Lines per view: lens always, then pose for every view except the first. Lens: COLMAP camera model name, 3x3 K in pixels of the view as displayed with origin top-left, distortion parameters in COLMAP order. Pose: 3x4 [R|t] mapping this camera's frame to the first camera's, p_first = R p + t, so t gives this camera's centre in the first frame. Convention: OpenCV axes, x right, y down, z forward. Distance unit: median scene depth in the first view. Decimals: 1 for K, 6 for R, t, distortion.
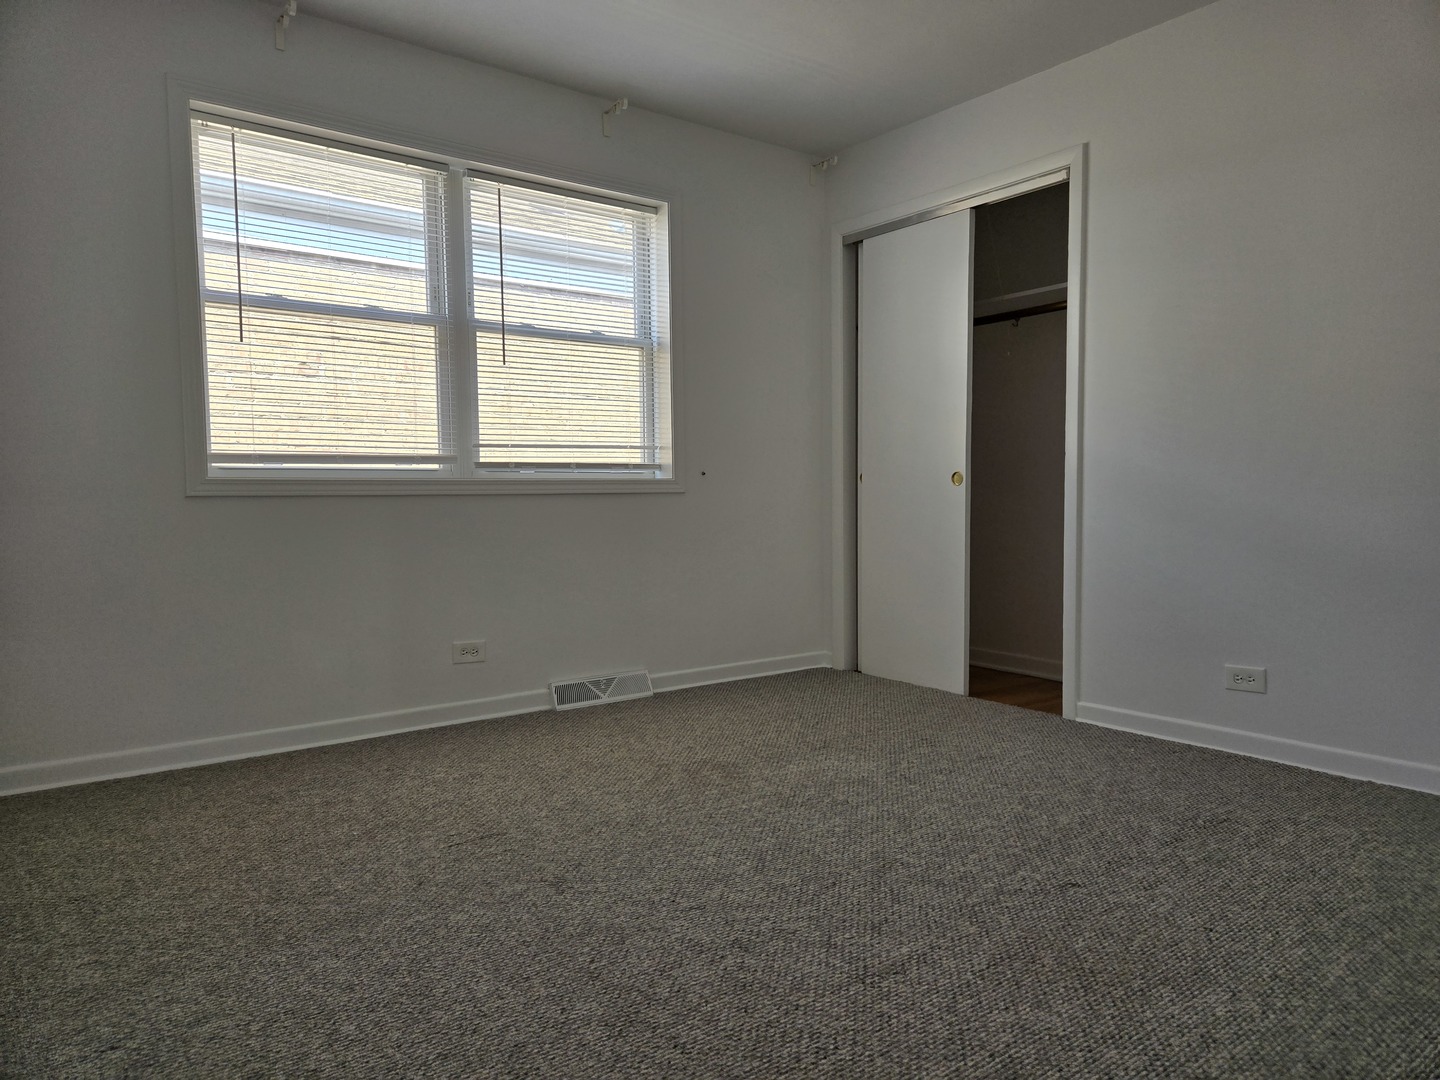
lens RADIAL K [[973.6, 0, 724.8], [0, 973.6, 544.0], [0, 0, 1]] dist [0.074009, -0.068370]
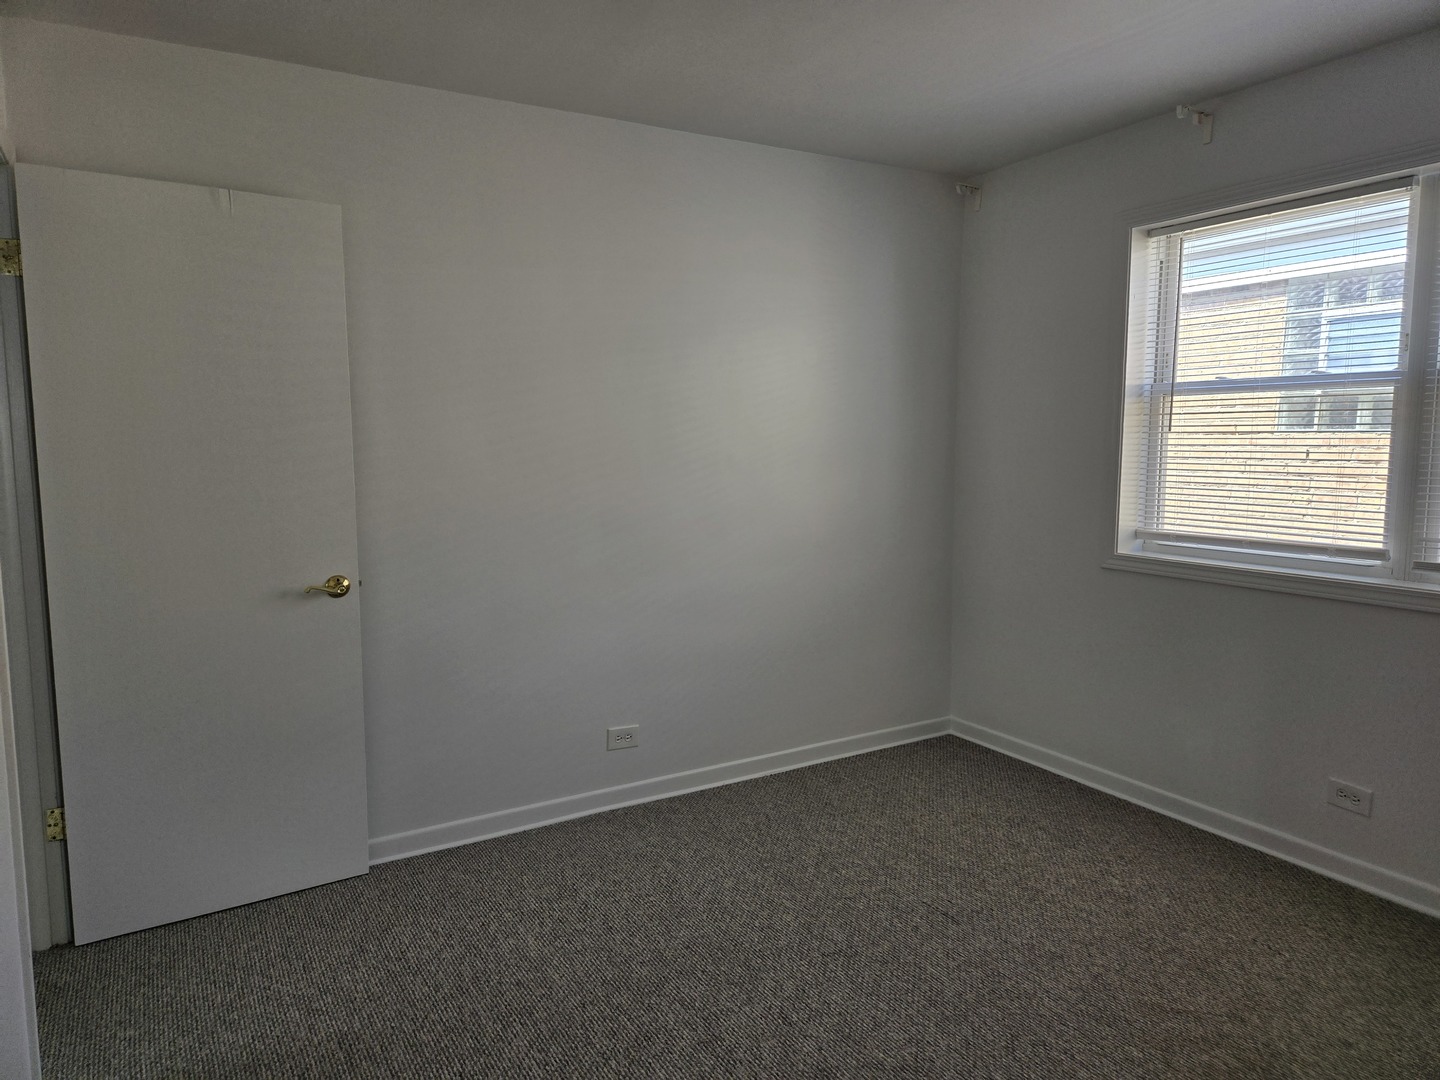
lens RADIAL K [[968.7, 0, 738.9], [0, 968.7, 554.9], [0, 0, 1]] dist [0.073398, -0.063894]
pose [[-0.101002, 0.137069, -0.985399, 0.683396], [-0.051536, 0.988413, 0.142770, -0.215072], [0.993551, 0.065204, -0.092767, 0.682295]]
